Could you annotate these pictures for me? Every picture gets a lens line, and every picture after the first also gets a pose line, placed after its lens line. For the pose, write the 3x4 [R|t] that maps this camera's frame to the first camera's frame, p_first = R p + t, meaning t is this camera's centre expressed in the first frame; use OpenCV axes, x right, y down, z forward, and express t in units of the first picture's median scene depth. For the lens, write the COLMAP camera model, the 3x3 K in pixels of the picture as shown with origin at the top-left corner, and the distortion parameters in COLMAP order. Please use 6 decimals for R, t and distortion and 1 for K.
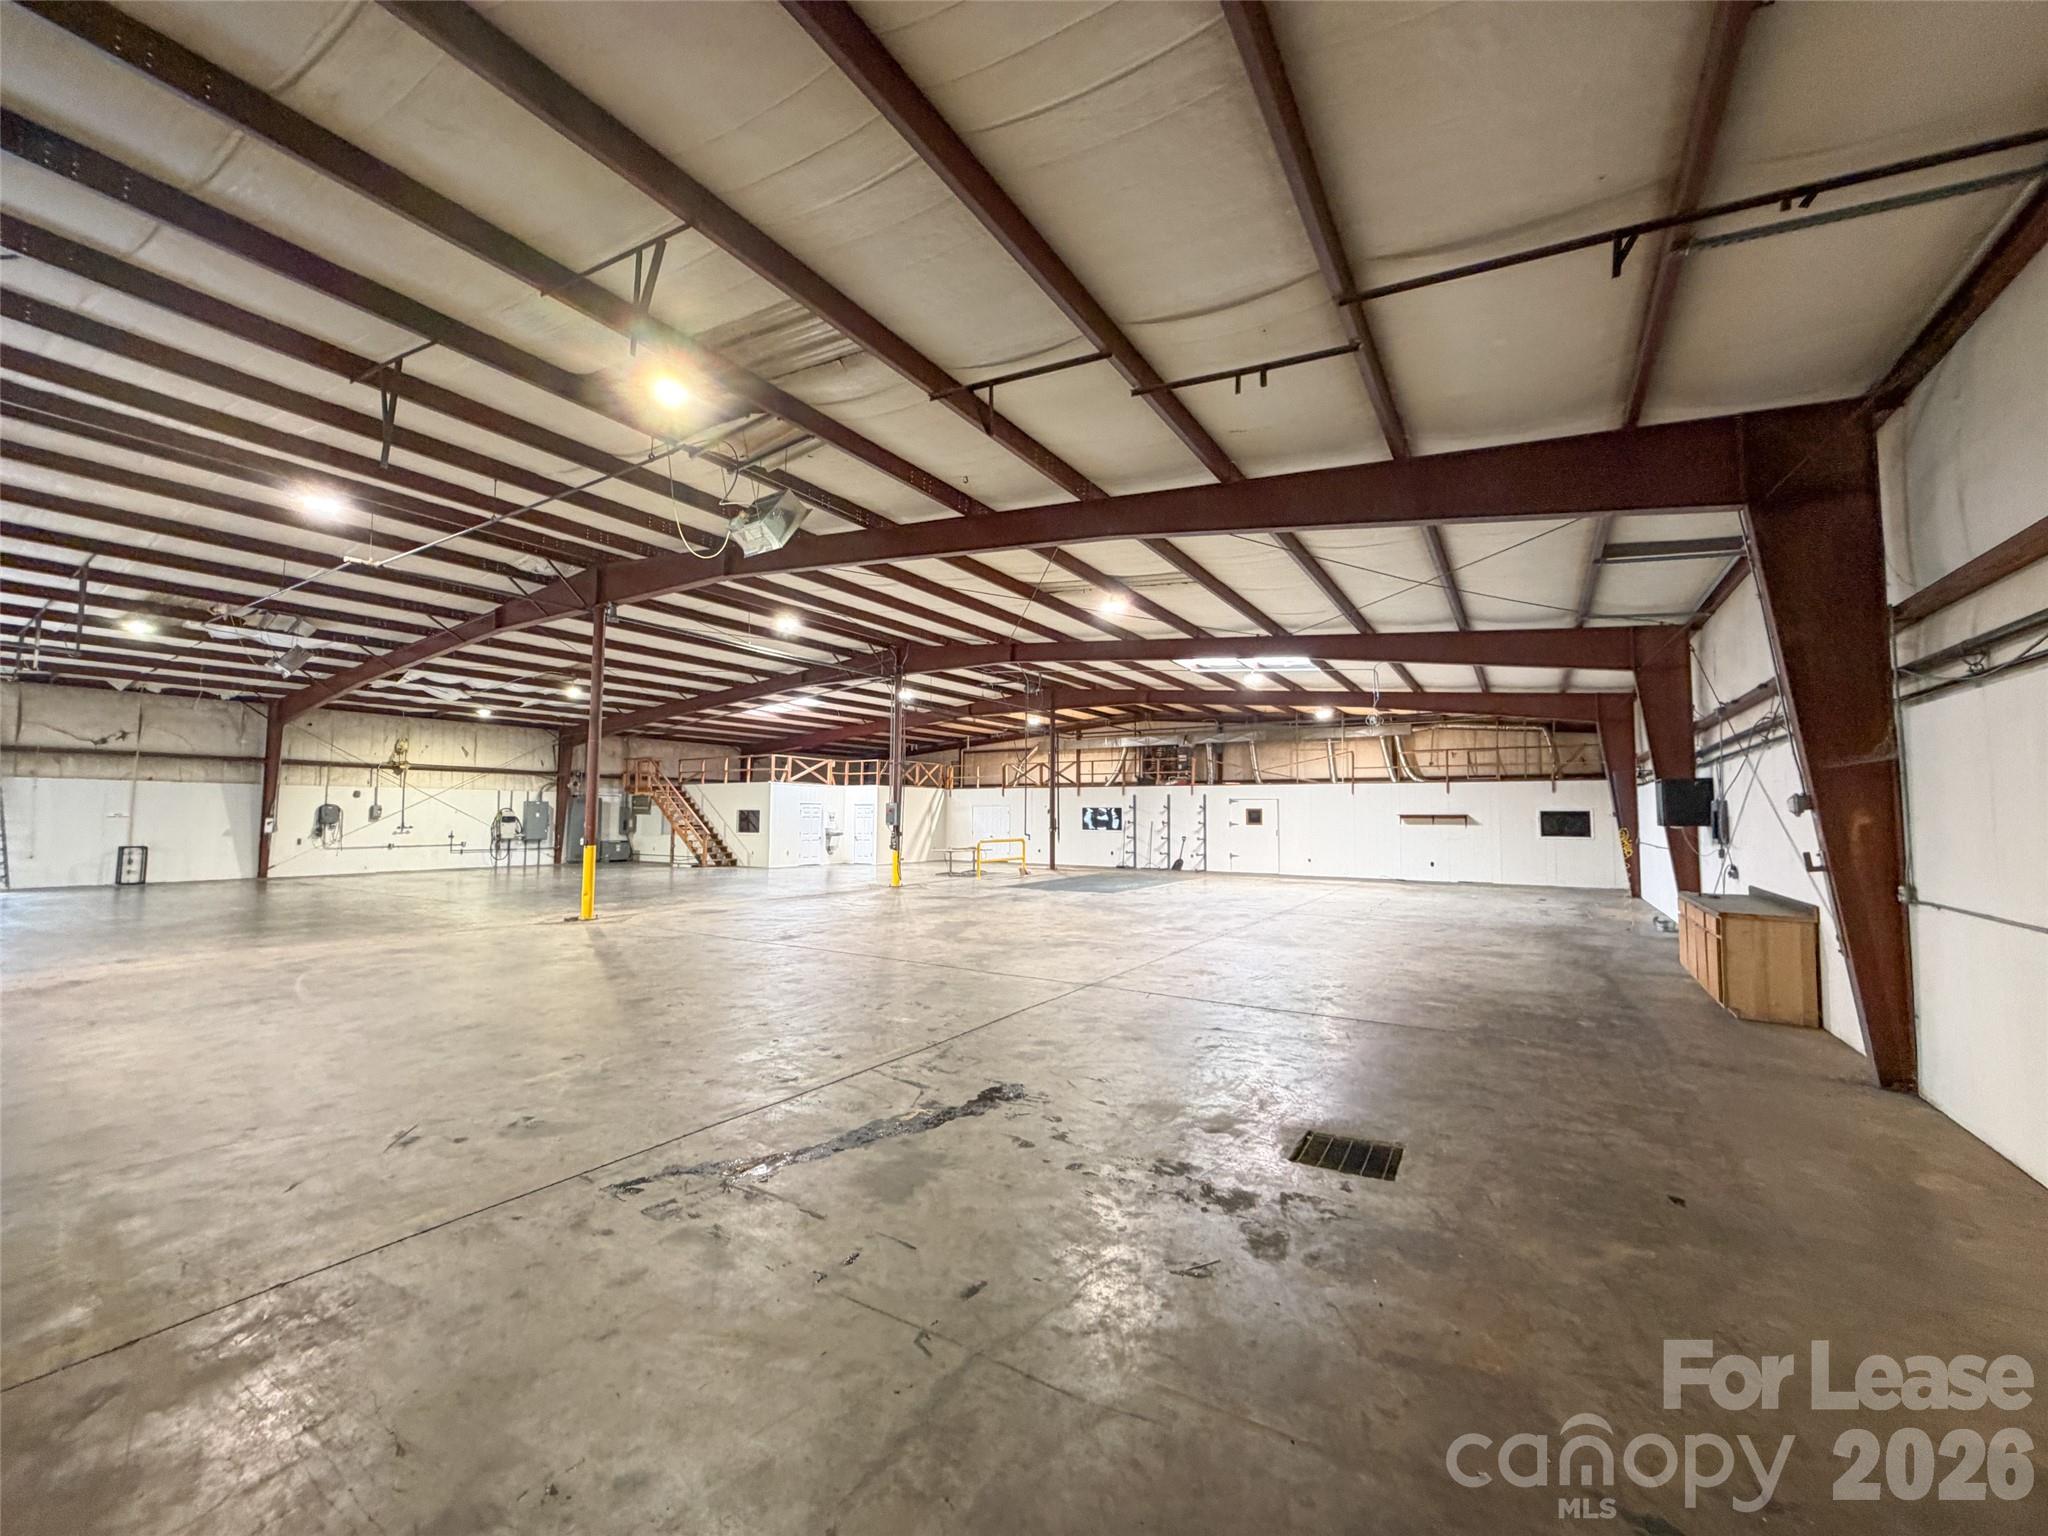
lens RADIAL K [[814.3, 0, 1015.2], [0, 814.3, 773.8], [0, 0, 1]] dist [0.001252, 0.000177]
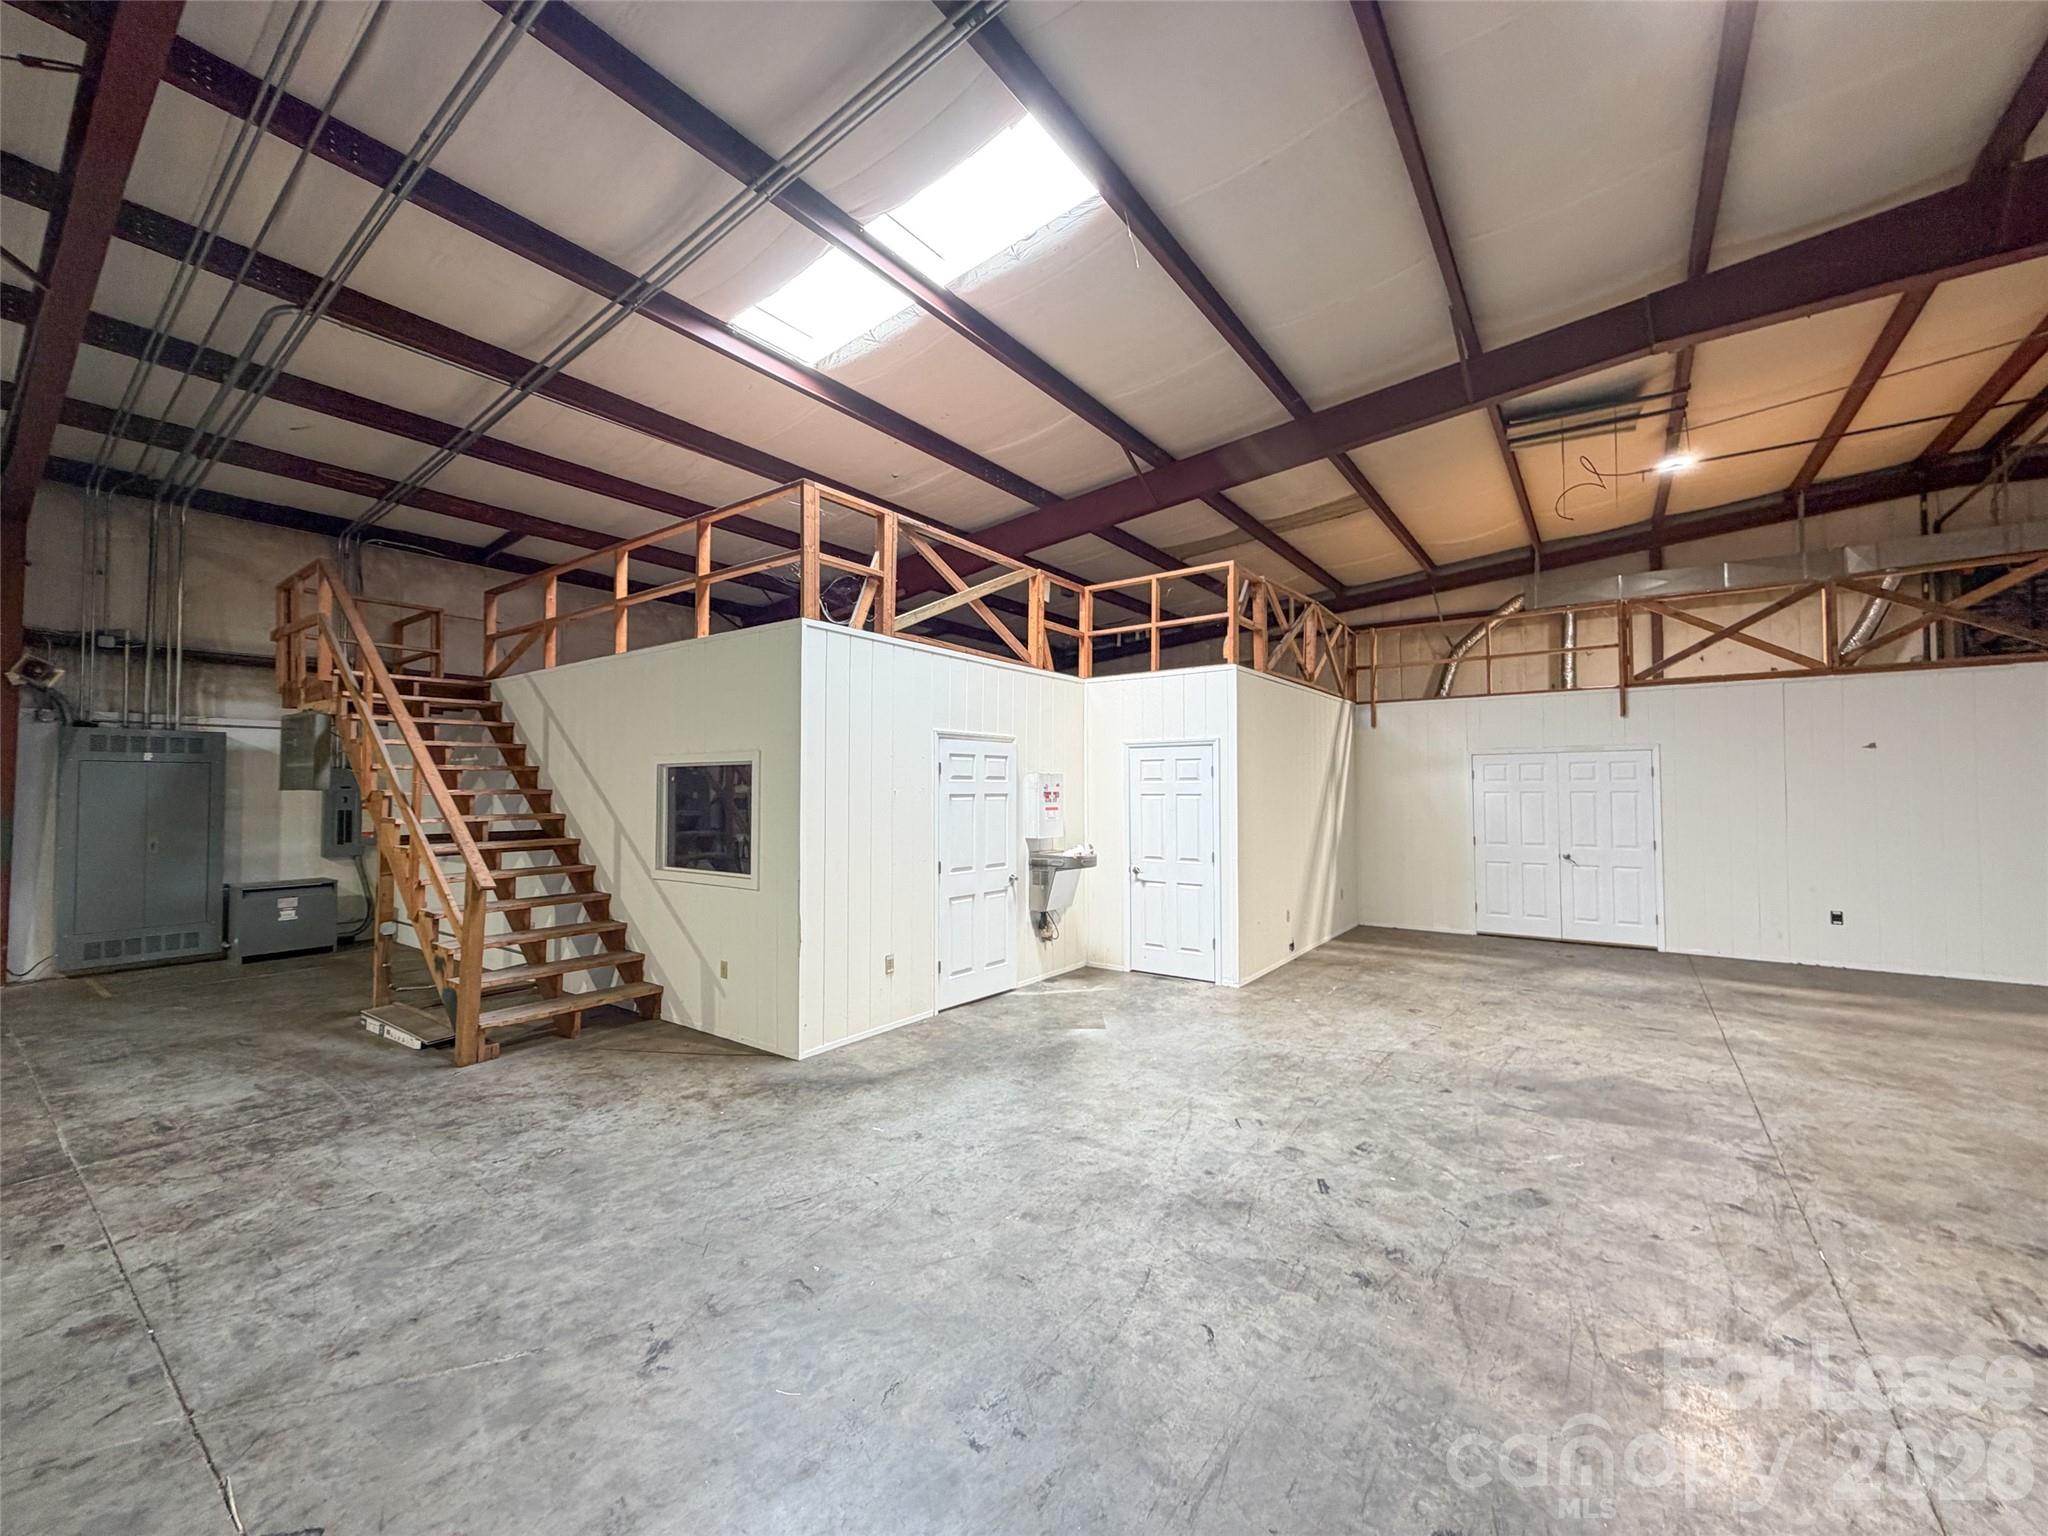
lens RADIAL K [[814.3, 0, 1015.5], [0, 814.3, 774.3], [0, 0, 1]] dist [0.001252, 0.000177]
pose [[0.997465, -0.010037, -0.070450, -0.236264], [0.012203, 0.999464, 0.030386, 0.042349], [0.070107, -0.031168, 0.997052, 0.810474]]
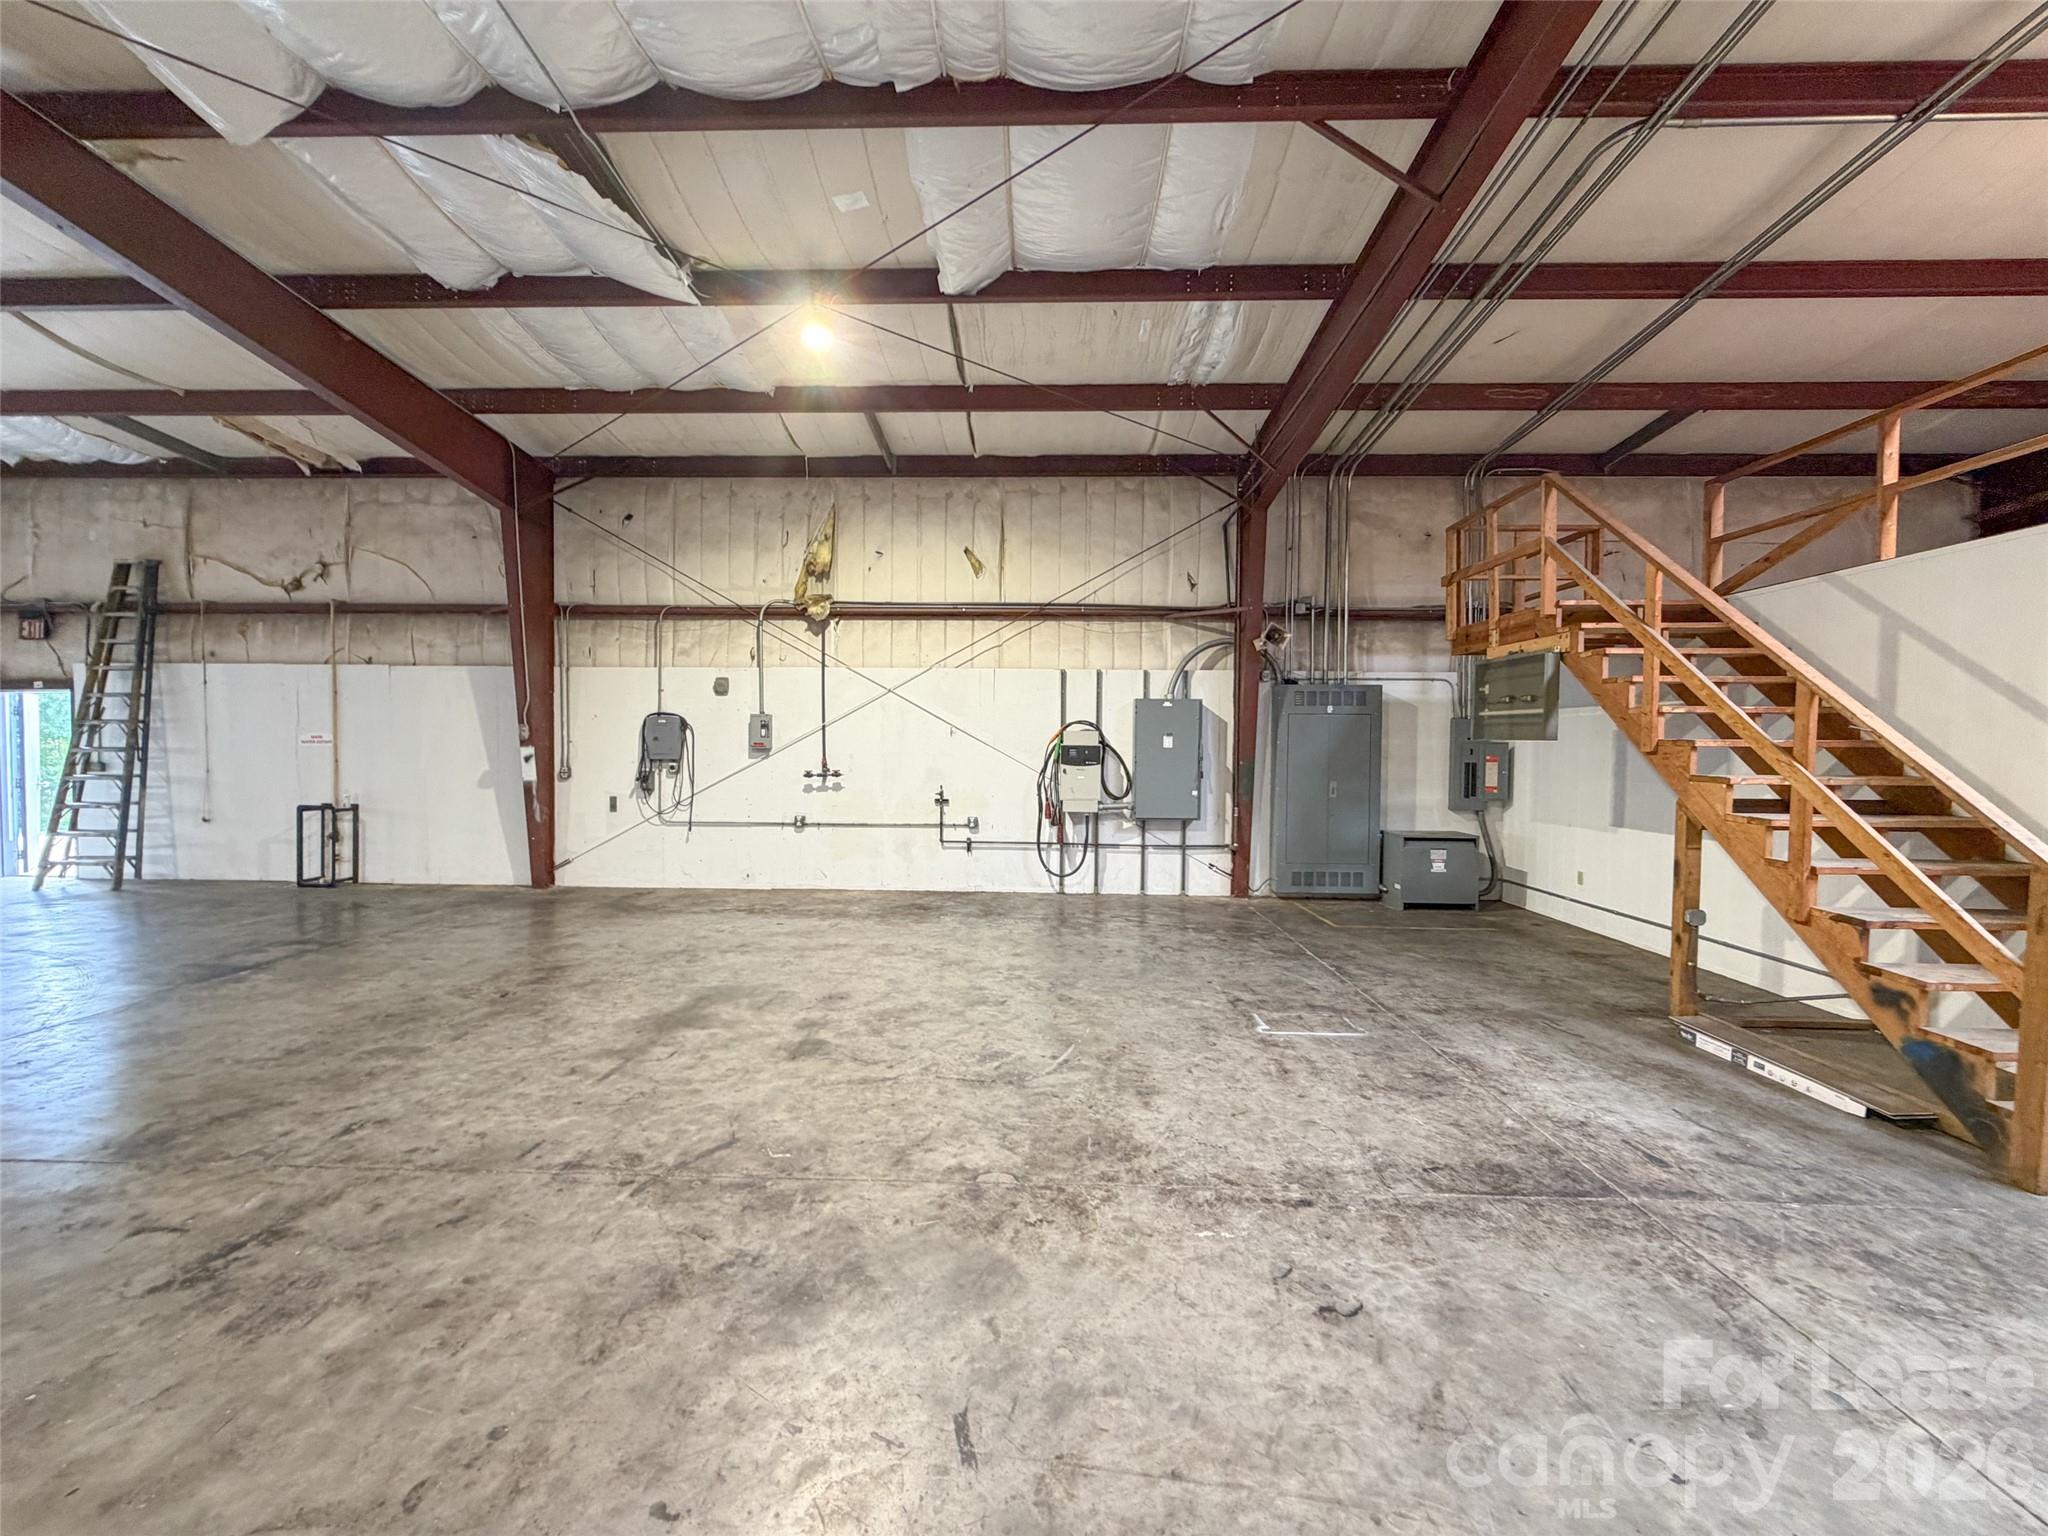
lens RADIAL K [[814.3, 0, 1010.6], [0, 814.3, 756.9], [0, 0, 1]] dist [0.001252, 0.000177]
pose [[0.500941, 0.012599, -0.865390, -0.351710], [0.037605, 0.998633, 0.036307, 0.043488], [0.864664, -0.050730, 0.499782, 0.808925]]
